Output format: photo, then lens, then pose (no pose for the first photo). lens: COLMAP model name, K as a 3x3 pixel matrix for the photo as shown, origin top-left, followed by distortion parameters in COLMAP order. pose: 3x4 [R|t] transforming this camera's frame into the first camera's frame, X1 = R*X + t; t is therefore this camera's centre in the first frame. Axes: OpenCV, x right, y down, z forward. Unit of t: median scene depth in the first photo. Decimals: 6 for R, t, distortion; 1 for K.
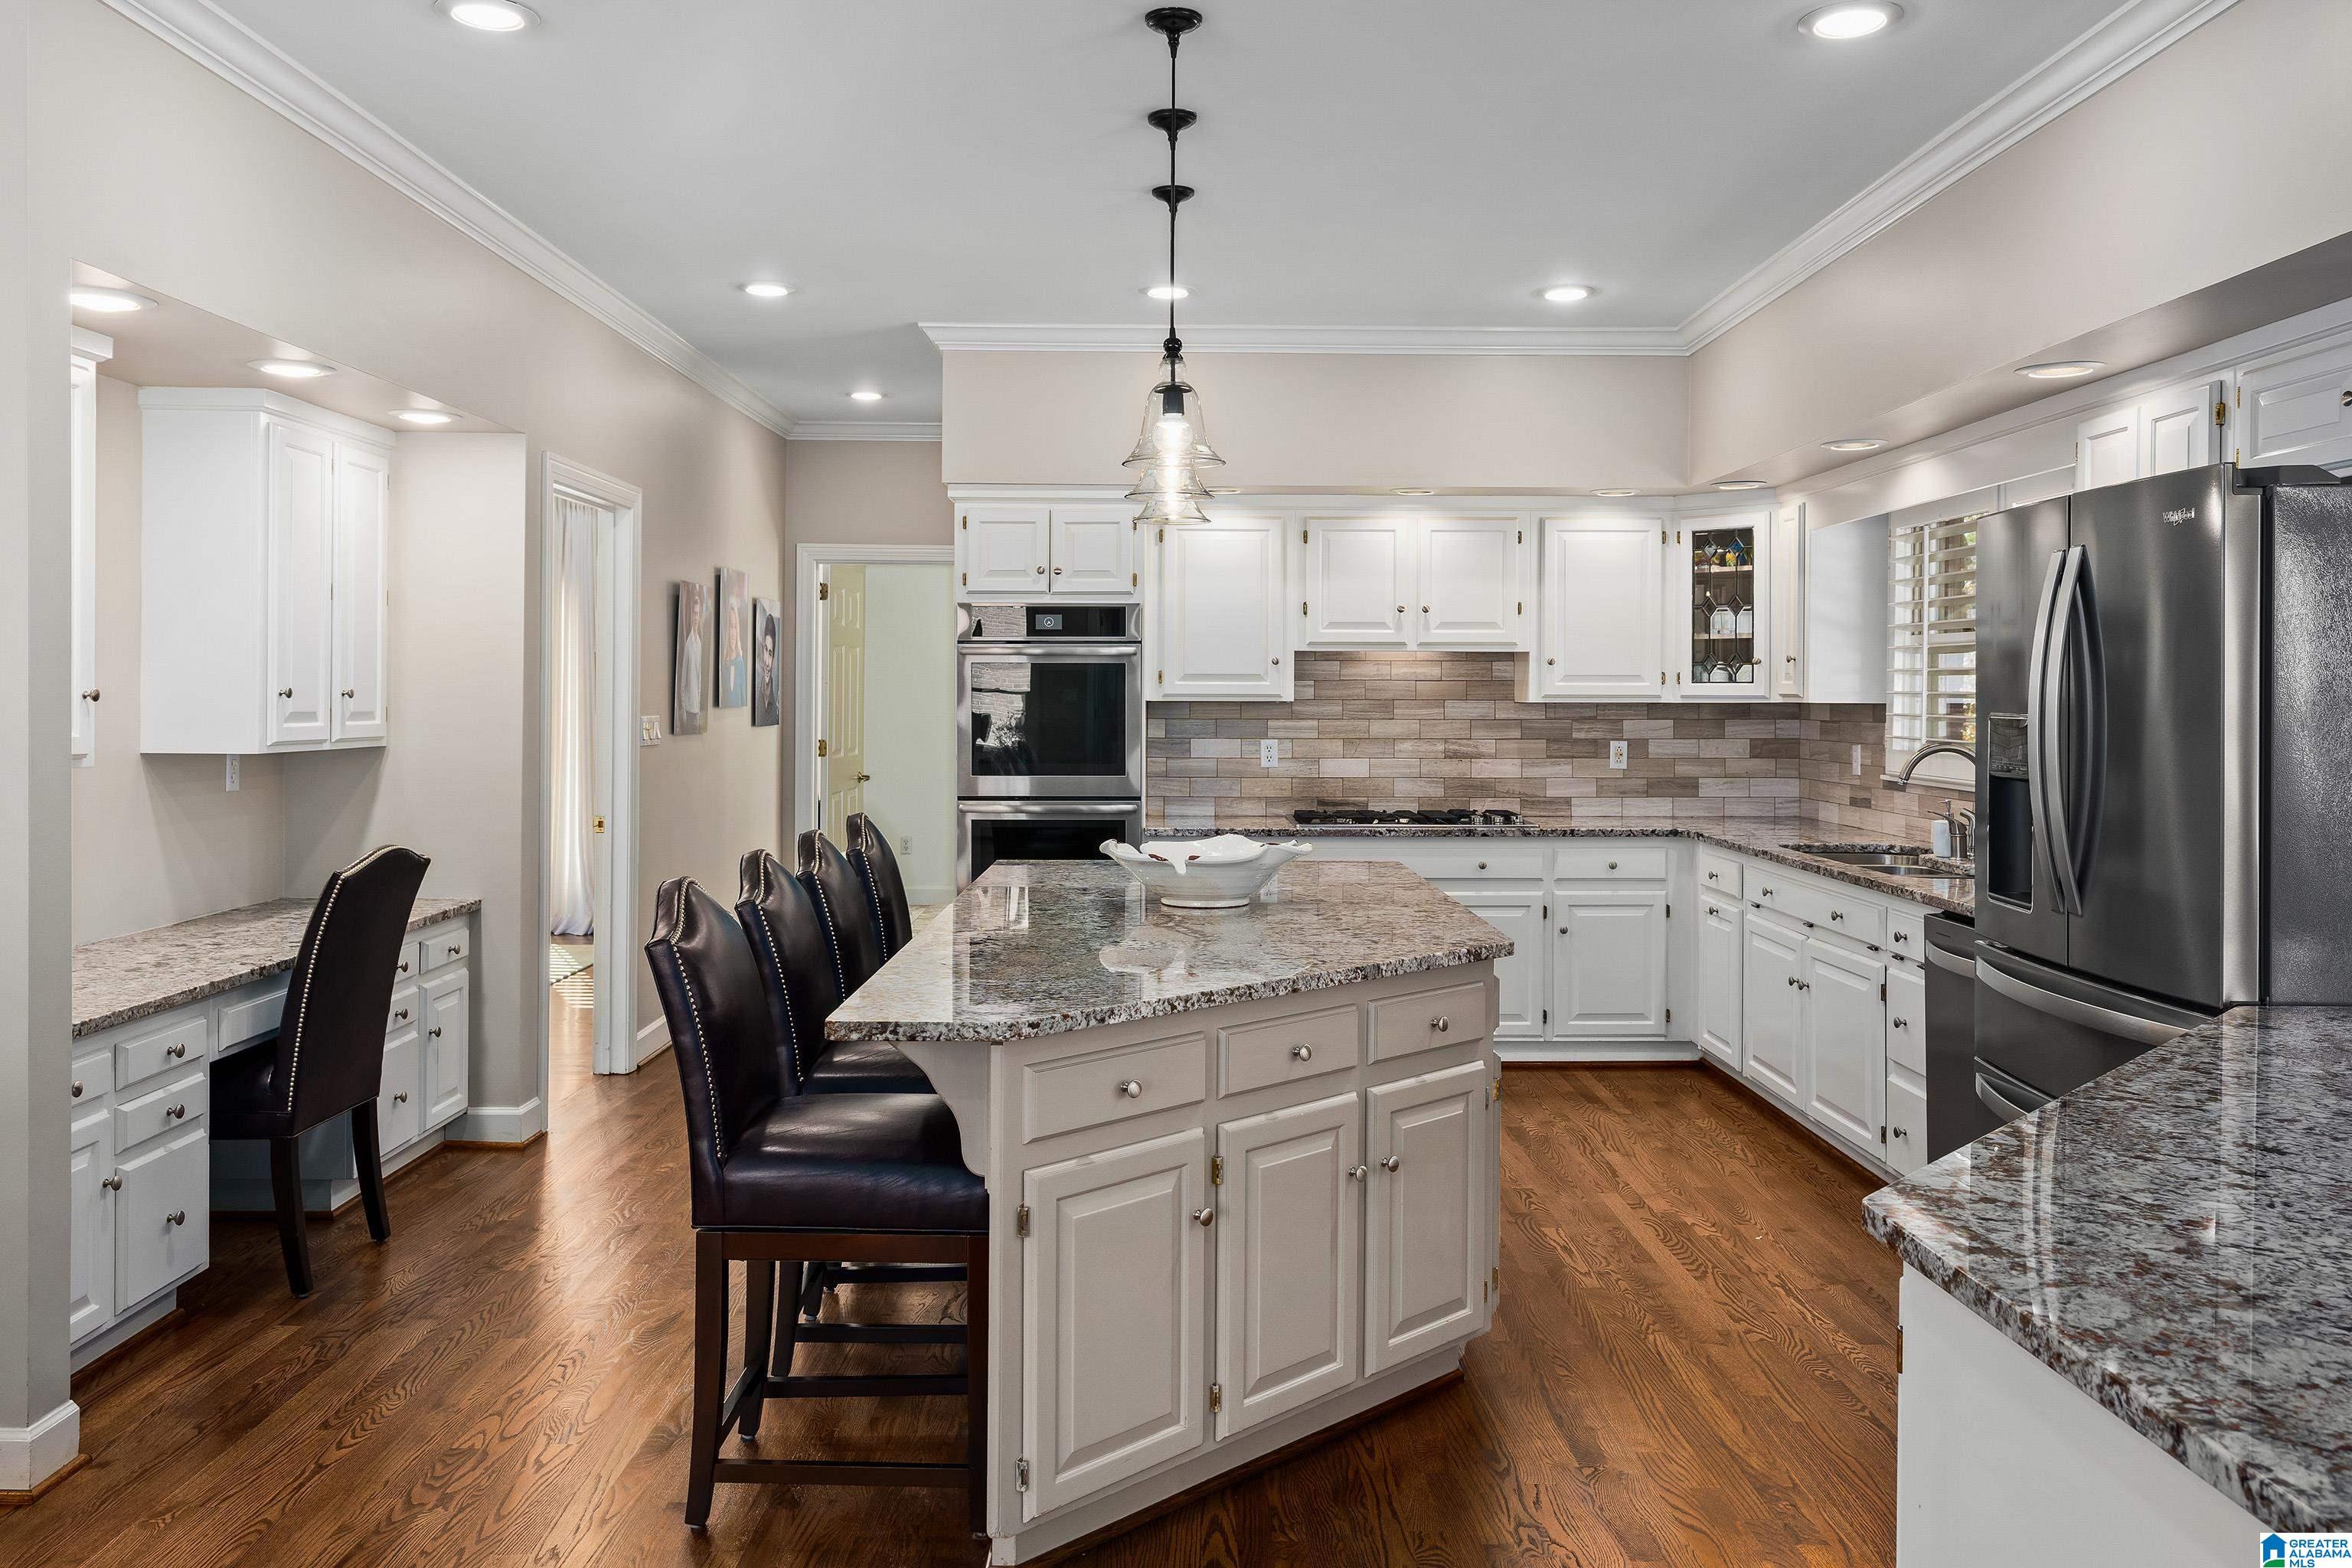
lens RADIAL K [[1773.6, 0, 1175.4], [0, 1773.6, 775.8], [0, 0, 1]] dist [0.001769, 0.000661]
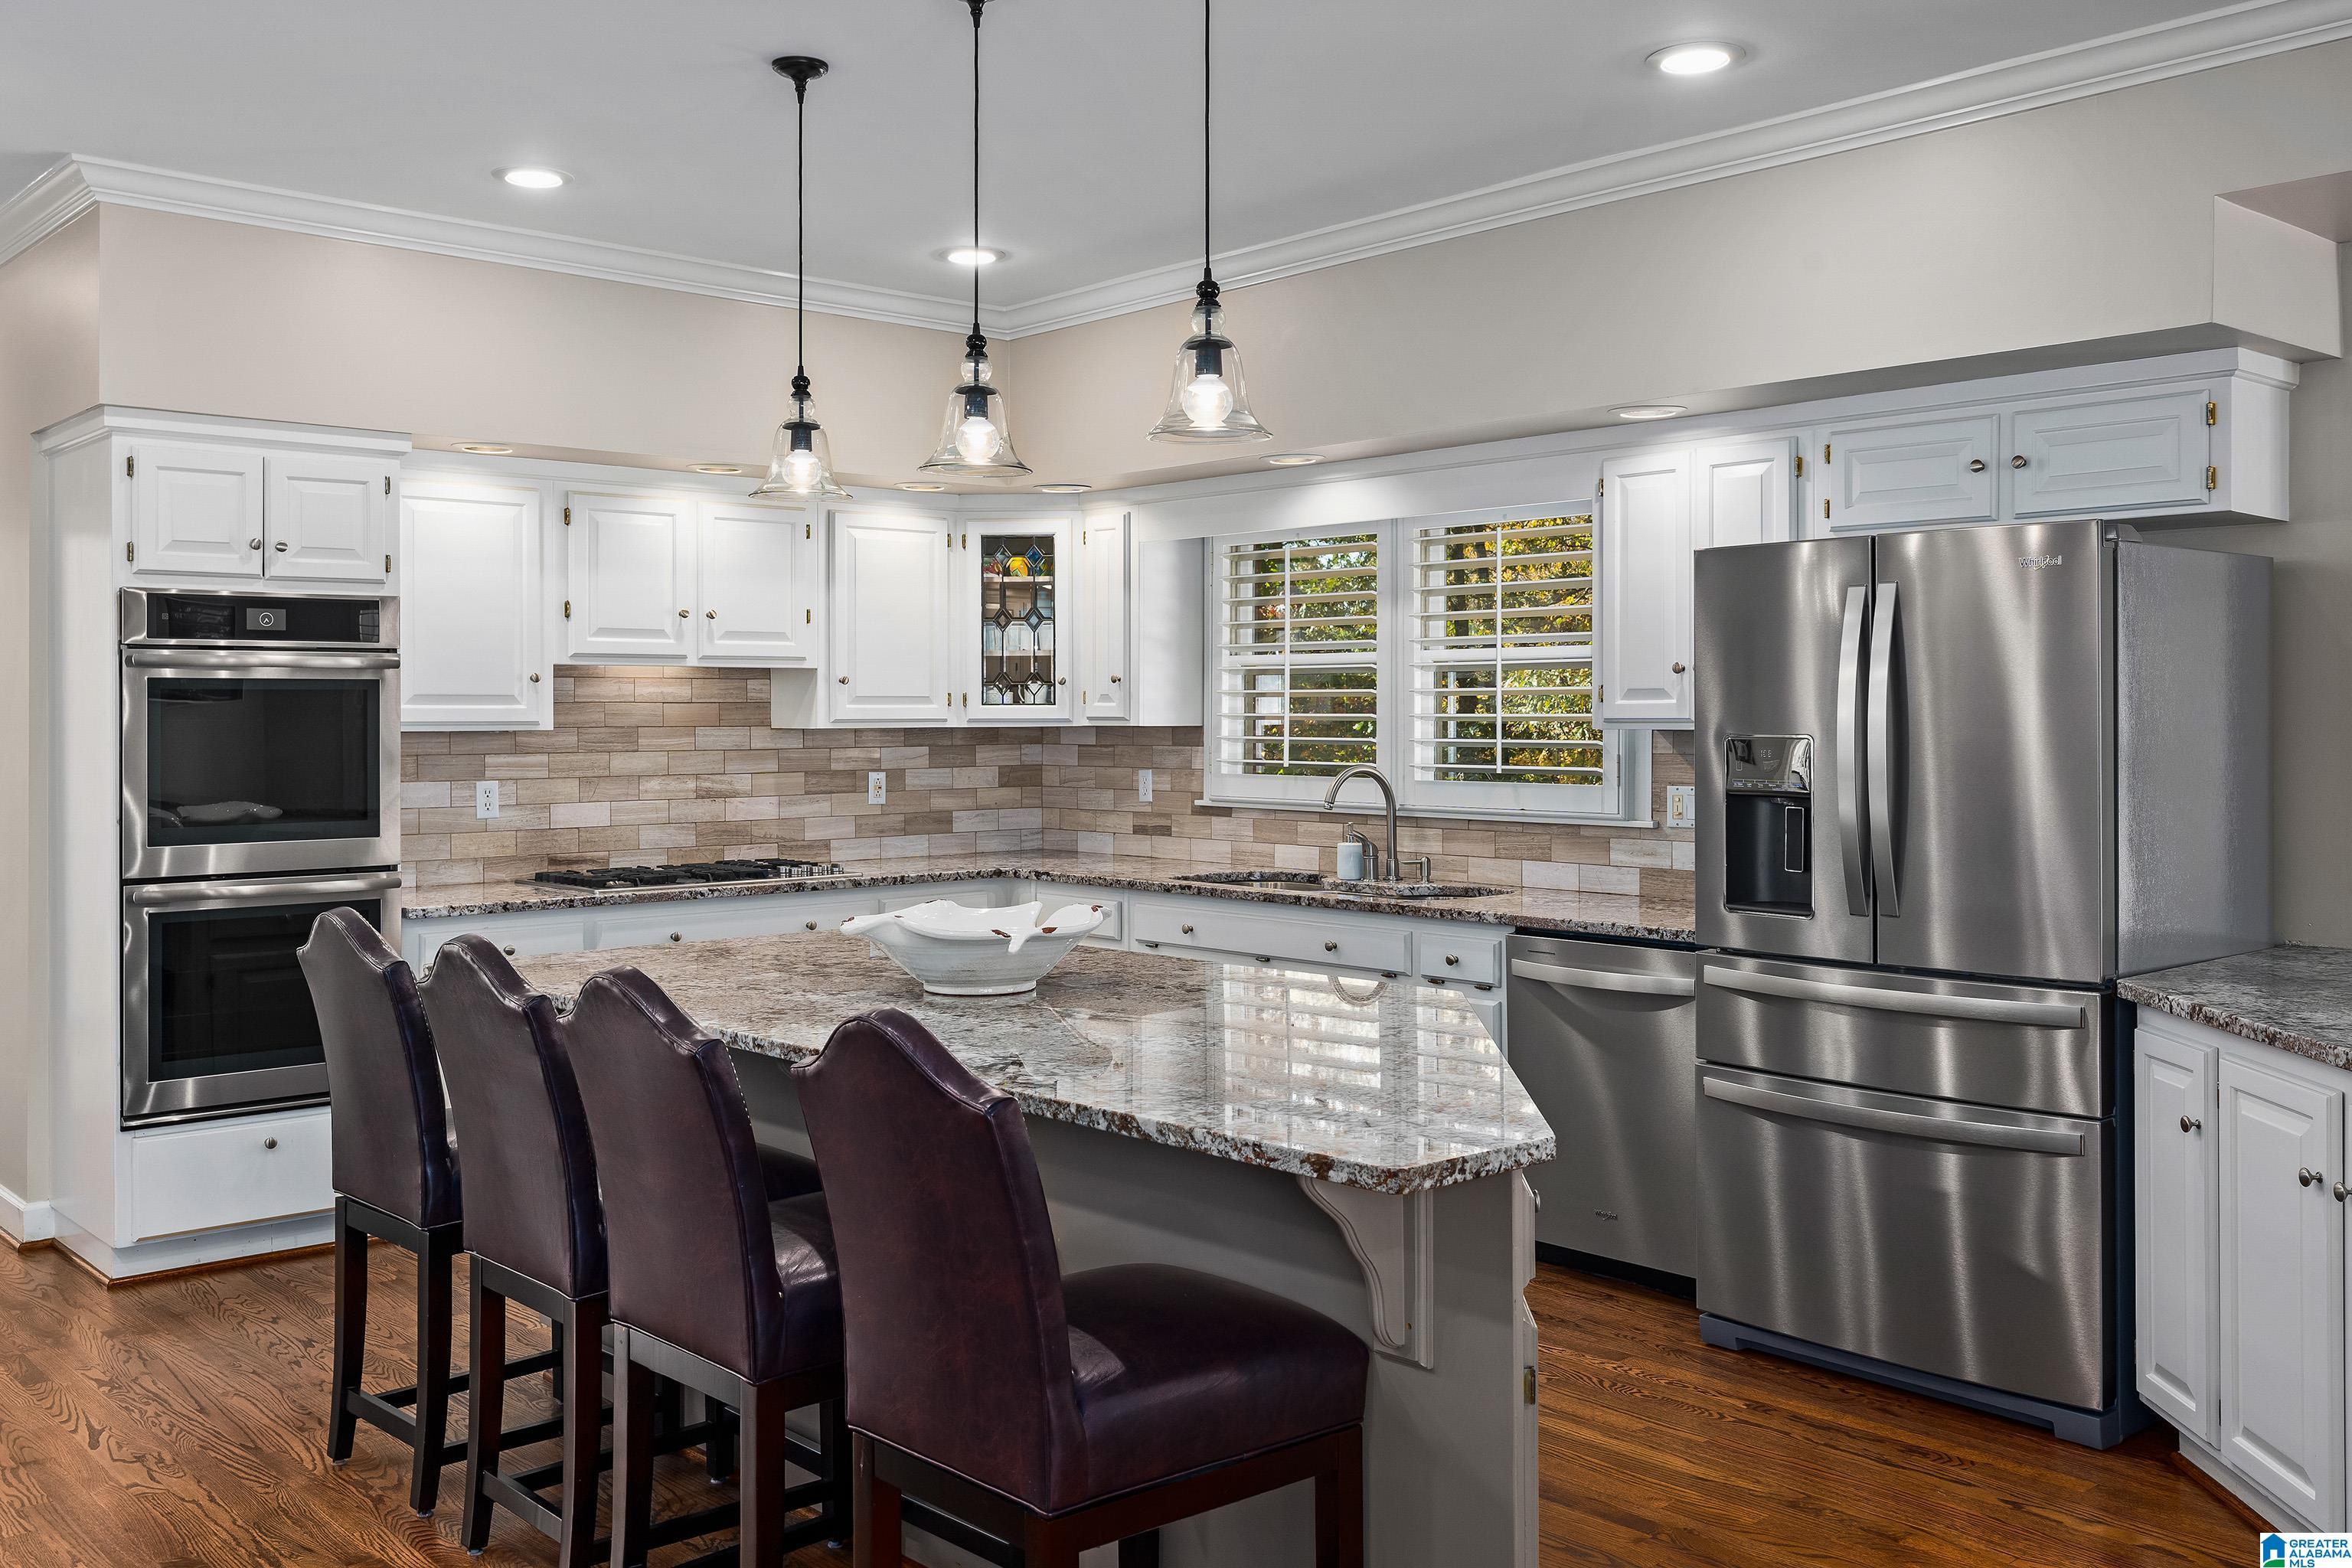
lens RADIAL K [[2057.2, 0, 1175.1], [0, 2057.2, 783.8], [0, 0, 1]] dist [-0.013252, 0.008849]
pose [[0.749323, -0.027751, 0.661623, -0.320424], [0.035942, 0.999353, 0.001210, -0.010398], [-0.661229, 0.022873, 0.749835, 0.160395]]
